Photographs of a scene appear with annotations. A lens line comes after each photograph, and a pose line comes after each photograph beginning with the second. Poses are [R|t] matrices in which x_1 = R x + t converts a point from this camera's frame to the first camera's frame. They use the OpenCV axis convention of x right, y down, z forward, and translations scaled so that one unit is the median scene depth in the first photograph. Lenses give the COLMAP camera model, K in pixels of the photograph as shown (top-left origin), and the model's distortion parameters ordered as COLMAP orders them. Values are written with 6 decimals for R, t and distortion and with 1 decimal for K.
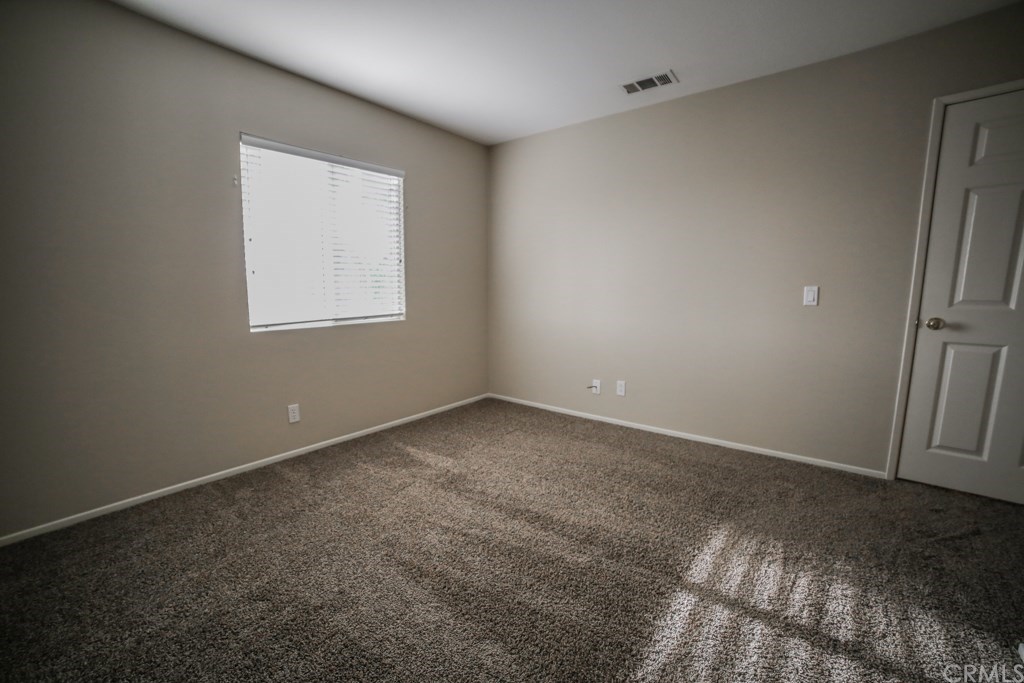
lens RADIAL K [[413.6, 0, 510.0], [0, 413.6, 338.8], [0, 0, 1]] dist [-0.107313, 0.036223]
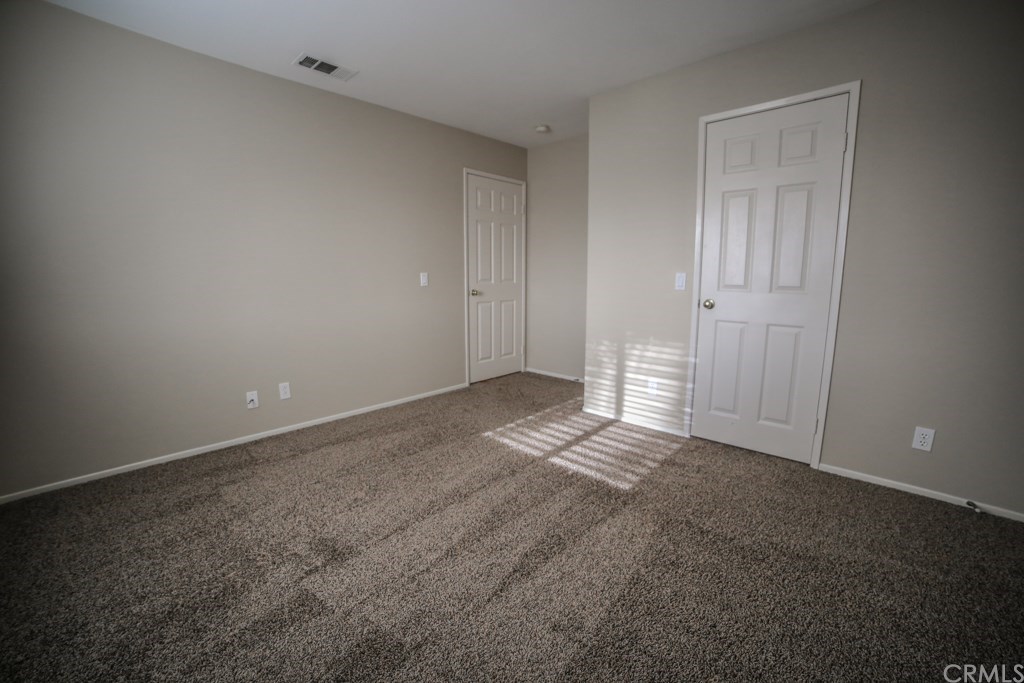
lens RADIAL K [[413.6, 0, 510.0], [0, 413.6, 338.8], [0, 0, 1]] dist [-0.107313, 0.036223]
pose [[0.089883, -0.151082, 0.984426, -0.830556], [0.133131, 0.981379, 0.138459, -0.073380], [-0.987014, 0.118613, 0.108323, 0.652133]]
